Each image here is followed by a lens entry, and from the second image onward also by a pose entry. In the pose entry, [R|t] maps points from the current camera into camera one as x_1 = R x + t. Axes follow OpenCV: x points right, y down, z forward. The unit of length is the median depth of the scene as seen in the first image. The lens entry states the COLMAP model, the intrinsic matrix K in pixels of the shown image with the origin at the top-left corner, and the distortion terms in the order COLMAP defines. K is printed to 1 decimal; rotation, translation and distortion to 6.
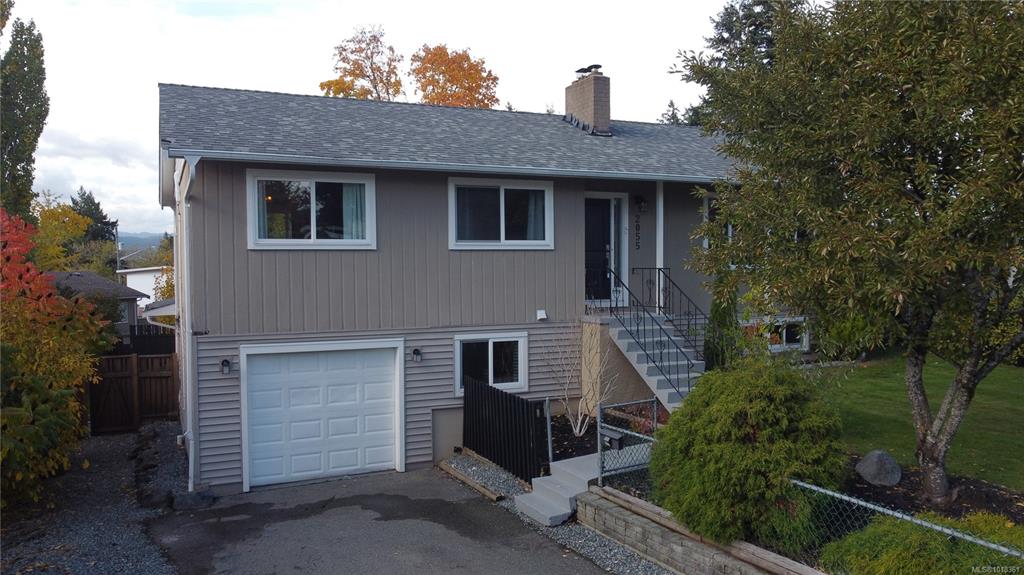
lens RADIAL K [[777.3, 0, 512.2], [0, 777.3, 269.0], [0, 0, 1]] dist [-0.008547, 0.000065]
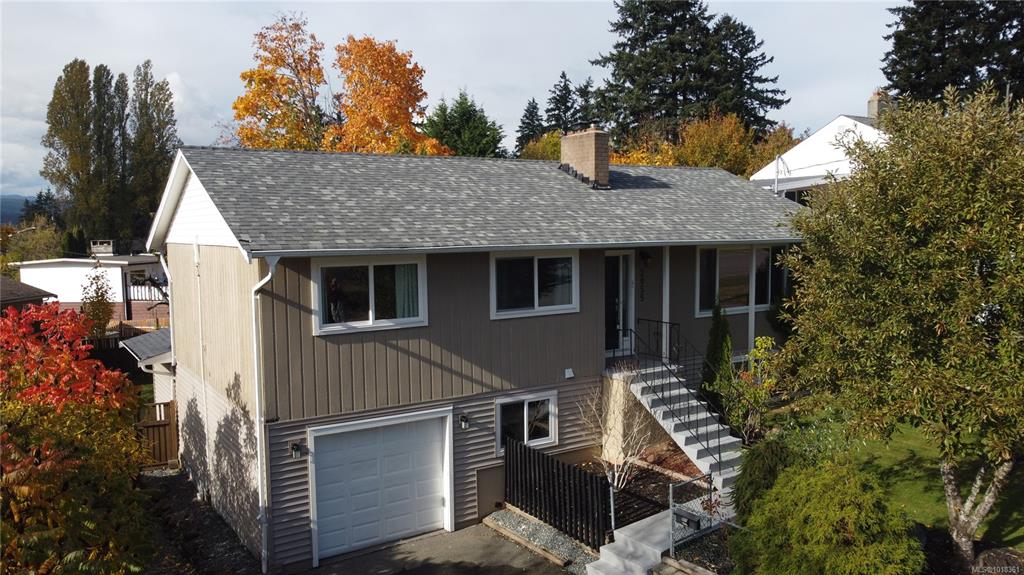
lens RADIAL K [[777.3, 0, 512.2], [0, 777.3, 269.0], [0, 0, 1]] dist [-0.008547, 0.000065]
pose [[0.989151, -0.012178, 0.146400, -0.192424], [0.005197, 0.998835, 0.047974, -0.134955], [-0.146813, -0.046692, 0.988062, -0.041784]]
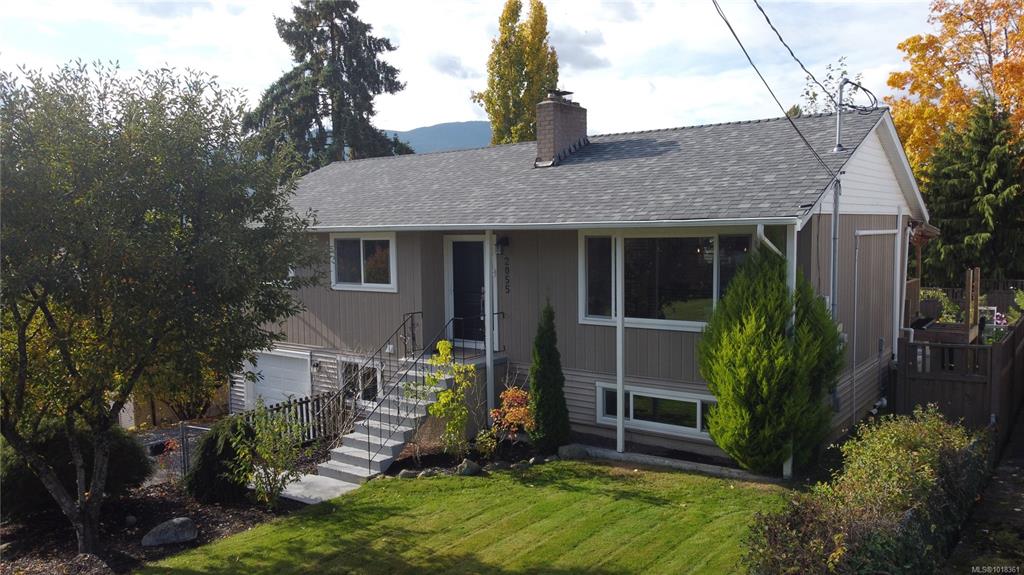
lens RADIAL K [[810.5, 0, 512.0], [0, 810.5, 287.5], [0, 0, 1]] dist [-0.002275, -0.002274]
pose [[0.474565, 0.075963, -0.876937, 1.143785], [0.019925, 0.995087, 0.096980, -0.141405], [0.879995, -0.063496, 0.470719, 0.592092]]
